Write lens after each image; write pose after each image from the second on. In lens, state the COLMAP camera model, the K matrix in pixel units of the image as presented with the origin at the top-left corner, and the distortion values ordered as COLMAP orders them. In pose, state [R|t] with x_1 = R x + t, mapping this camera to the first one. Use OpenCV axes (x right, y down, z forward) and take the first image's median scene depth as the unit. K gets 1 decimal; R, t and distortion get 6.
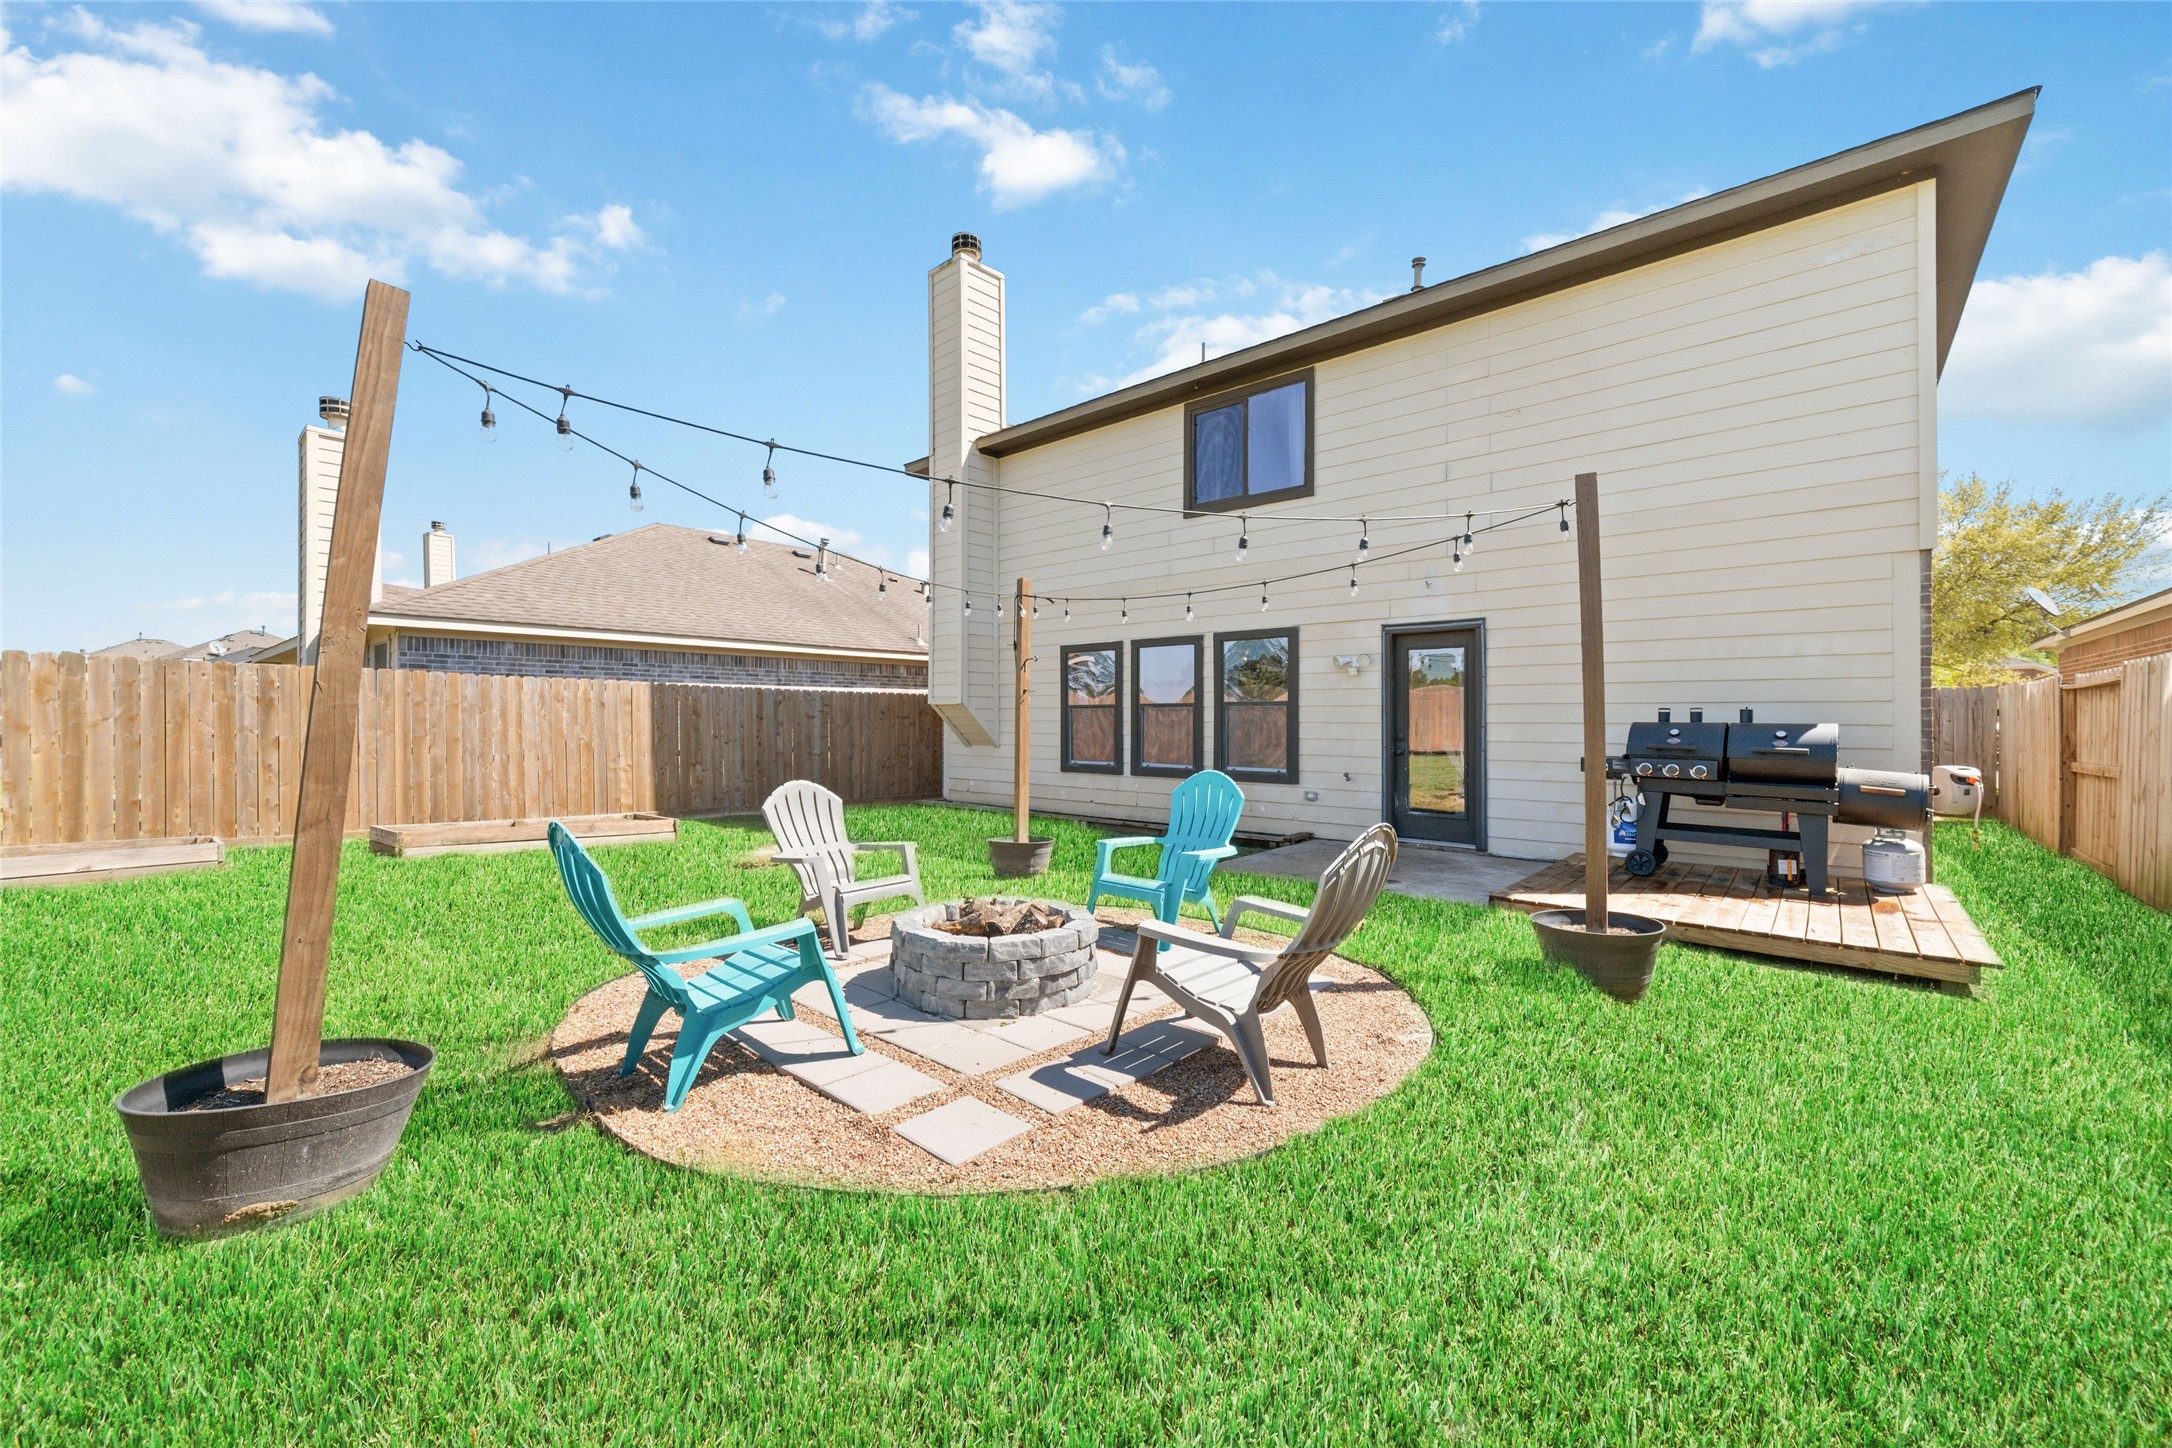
lens RADIAL K [[831.2, 0, 1092.4], [0, 831.2, 724.8], [0, 0, 1]] dist [-0.016378, 0.004467]
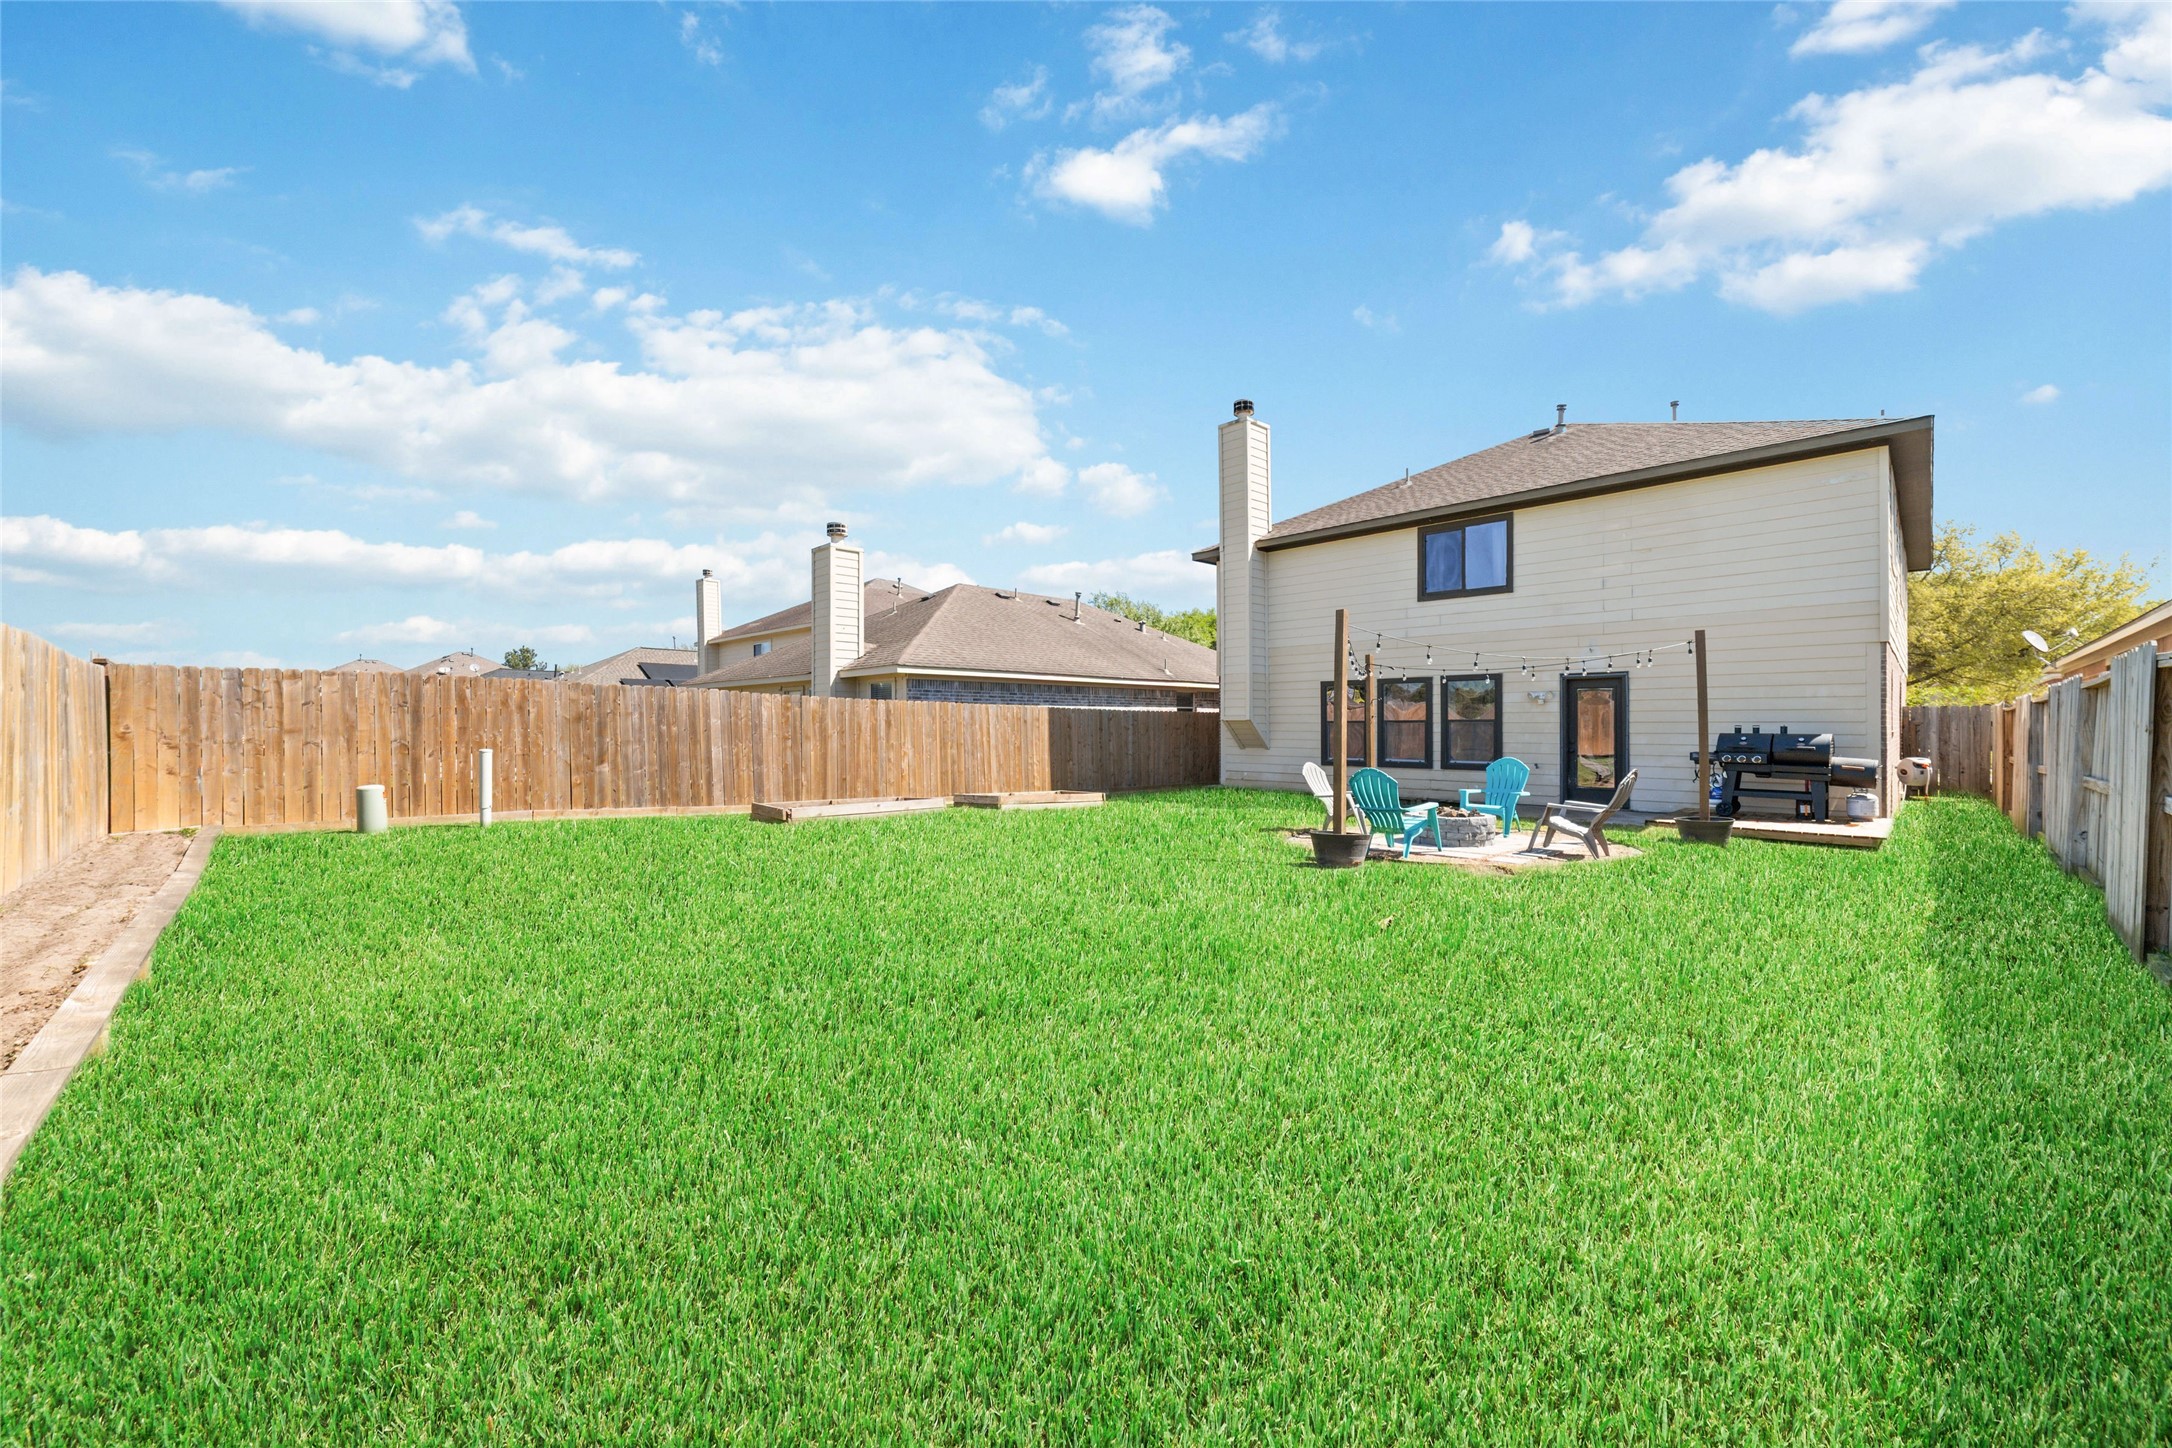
lens RADIAL K [[841.2, 0, 1091.7], [0, 841.2, 730.8], [0, 0, 1]] dist [-0.001658, -0.000055]
pose [[0.998178, -0.002104, -0.060302, -0.493517], [0.002142, 0.999998, 0.000572, -0.009693], [0.060301, -0.000700, 0.998180, -0.746748]]
